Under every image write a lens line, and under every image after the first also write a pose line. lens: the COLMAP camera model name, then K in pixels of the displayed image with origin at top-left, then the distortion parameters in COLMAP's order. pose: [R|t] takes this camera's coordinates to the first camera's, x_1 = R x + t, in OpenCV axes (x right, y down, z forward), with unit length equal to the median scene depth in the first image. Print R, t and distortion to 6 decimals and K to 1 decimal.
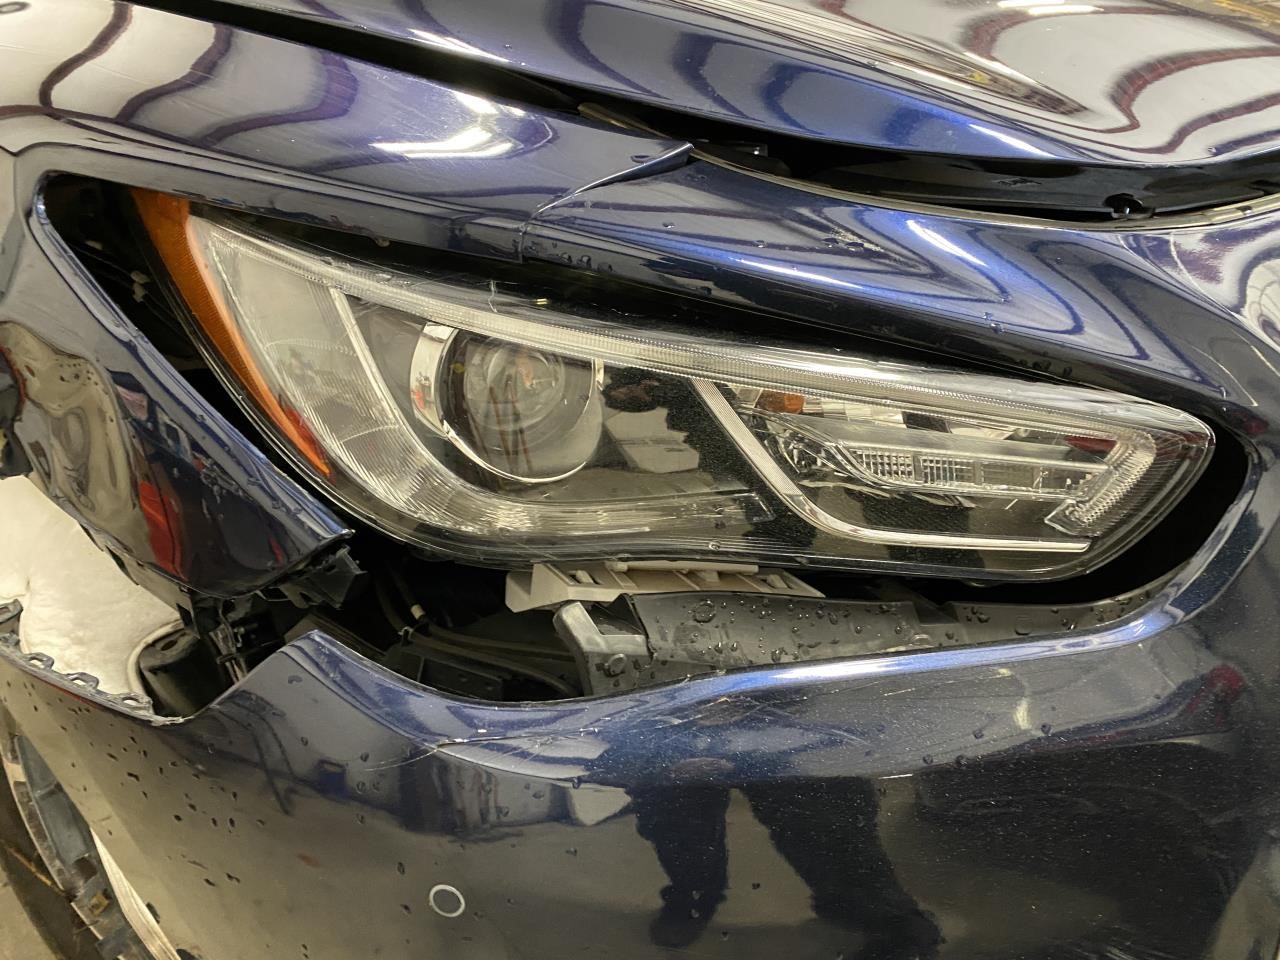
lens RADIAL K [[977.1, 0, 642.6], [0, 977.1, 485.5], [0, 0, 1]] dist [0.008075, 0.001224]
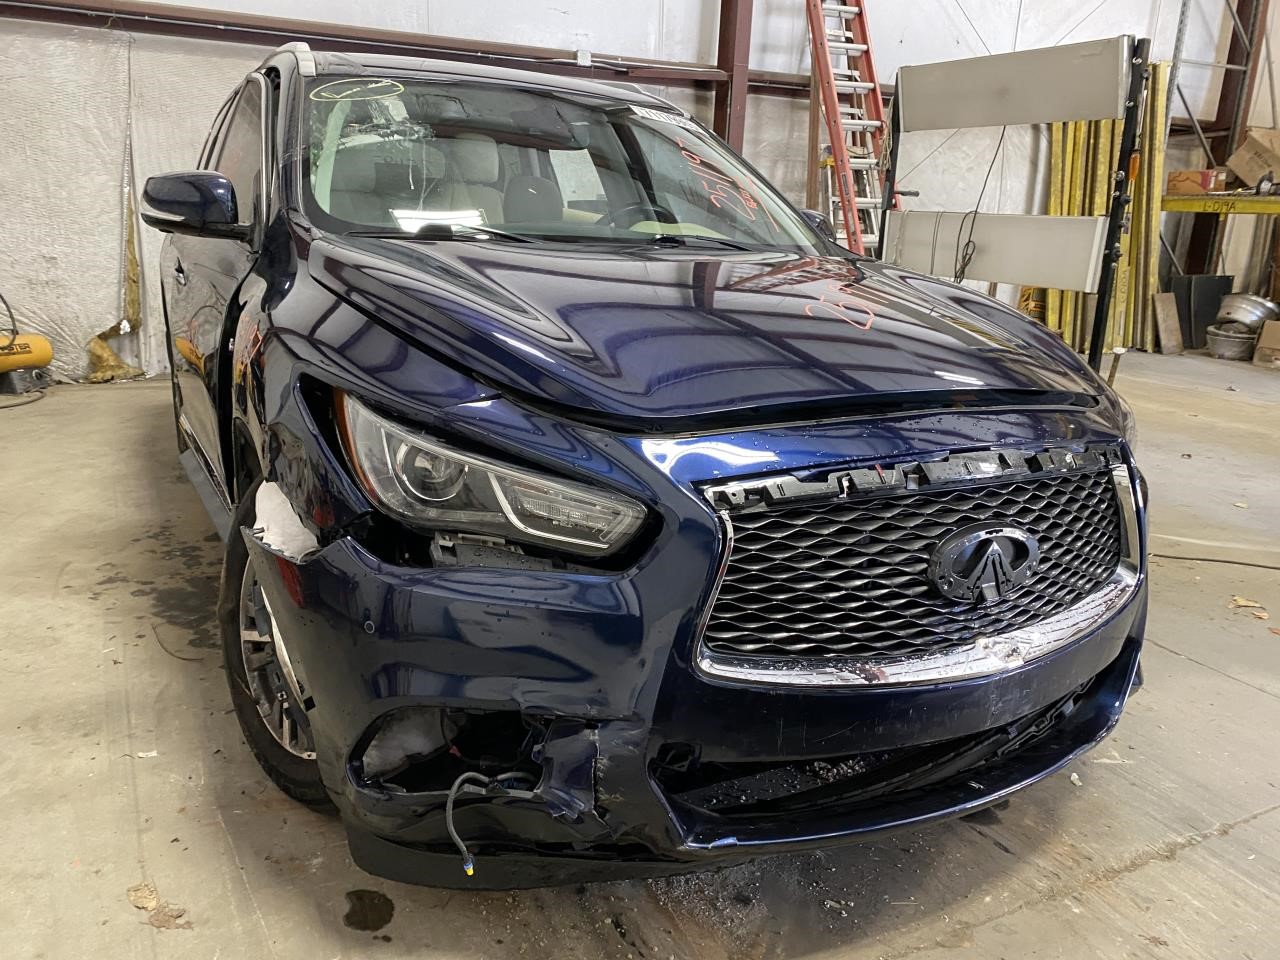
lens RADIAL K [[977.1, 0, 639.0], [0, 977.1, 476.0], [0, 0, 1]] dist [0.008075, 0.001224]
pose [[0.968767, 0.118151, -0.218018, 1.047136], [-0.144507, 0.983465, -0.109151, 0.145573], [0.201517, 0.137247, 0.969822, -1.593193]]
